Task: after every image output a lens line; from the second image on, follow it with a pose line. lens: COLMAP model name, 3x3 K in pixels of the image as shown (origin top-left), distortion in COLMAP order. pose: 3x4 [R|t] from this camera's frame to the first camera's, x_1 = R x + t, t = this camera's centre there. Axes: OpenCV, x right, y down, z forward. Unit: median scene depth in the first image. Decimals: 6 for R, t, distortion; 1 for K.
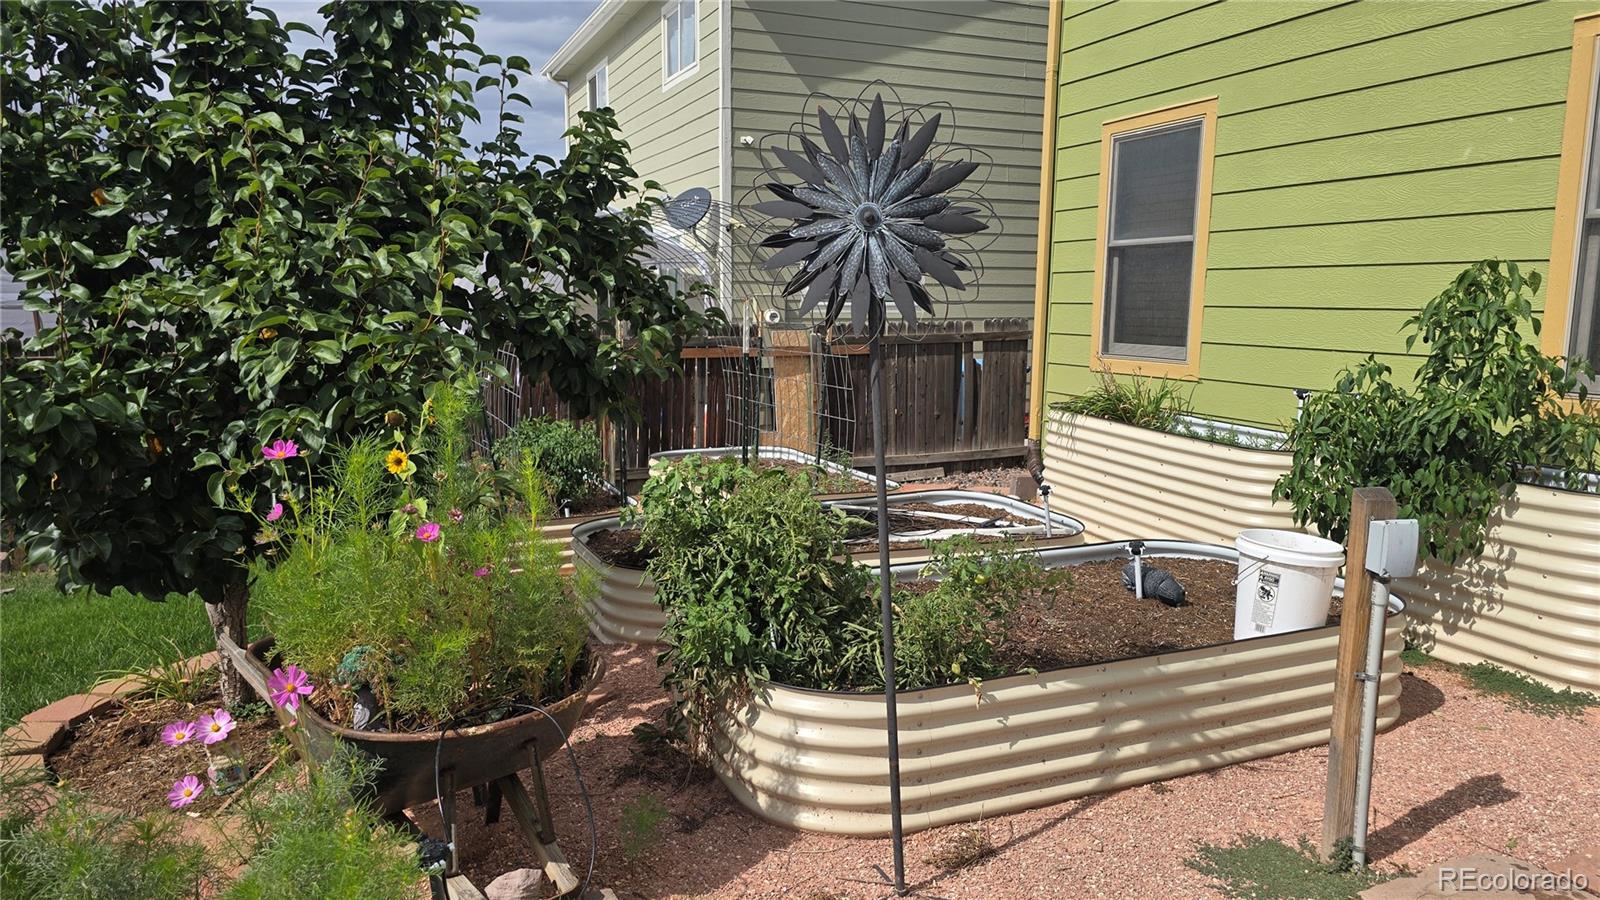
lens RADIAL K [[1082.6, 0, 816.8], [0, 1082.6, 454.2], [0, 0, 1]] dist [0.066129, -0.074829]
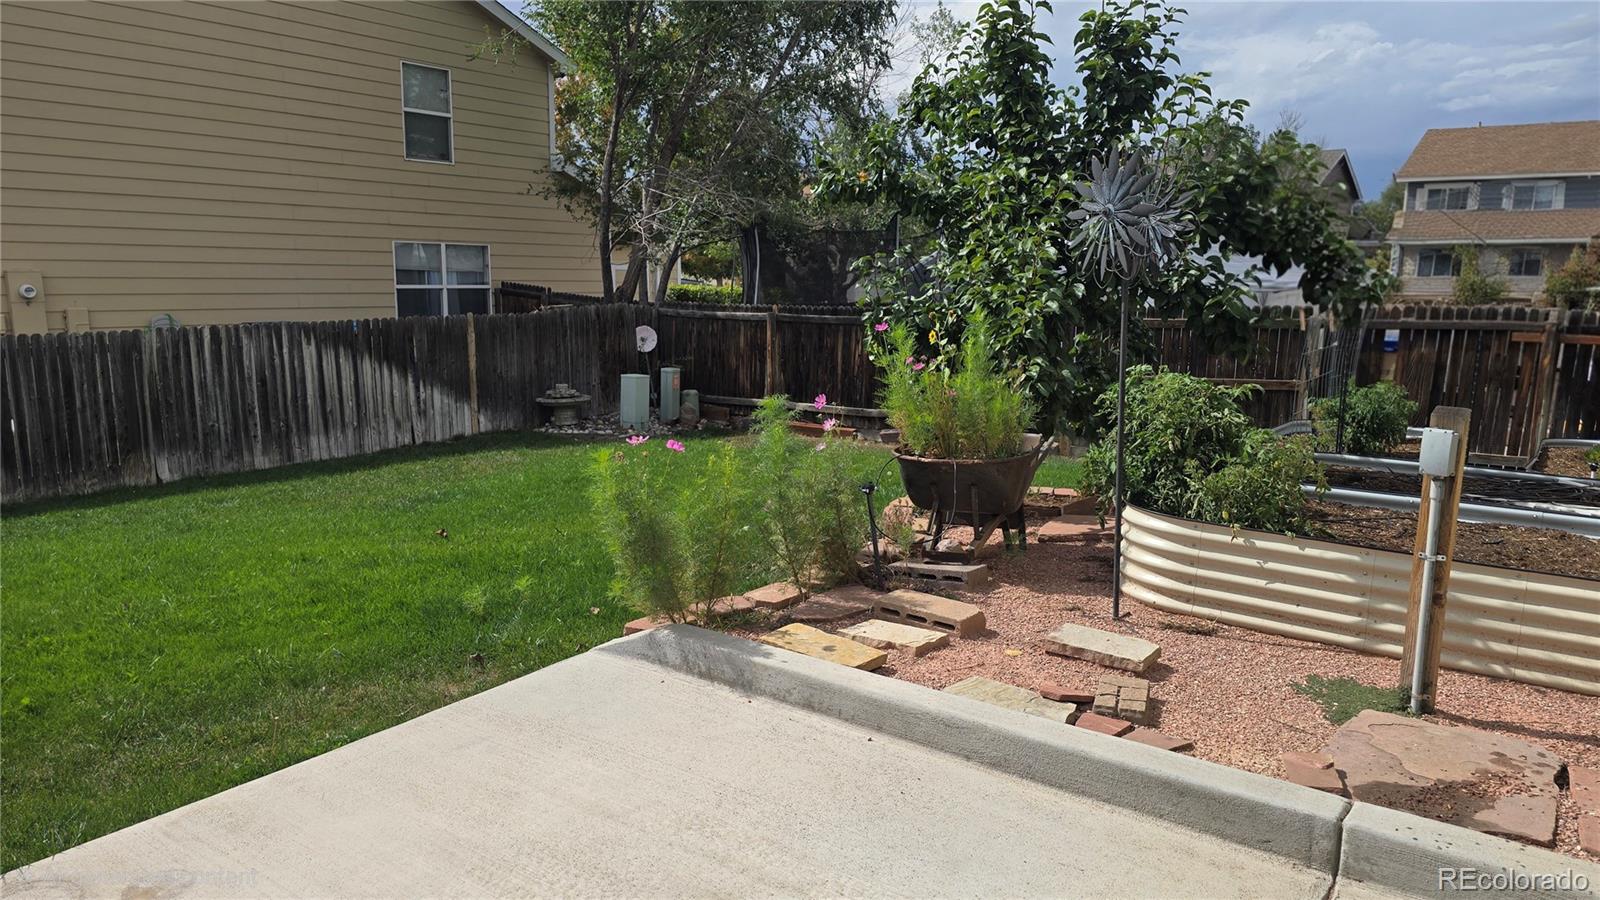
lens RADIAL K [[1082.6, 0, 816.8], [0, 1082.6, 454.2], [0, 0, 1]] dist [0.066129, -0.074829]
pose [[0.495049, 0.136828, -0.858024, 0.940799], [-0.135323, 0.987614, 0.079417, 0.063252], [0.858262, 0.076795, 0.507433, -0.189855]]
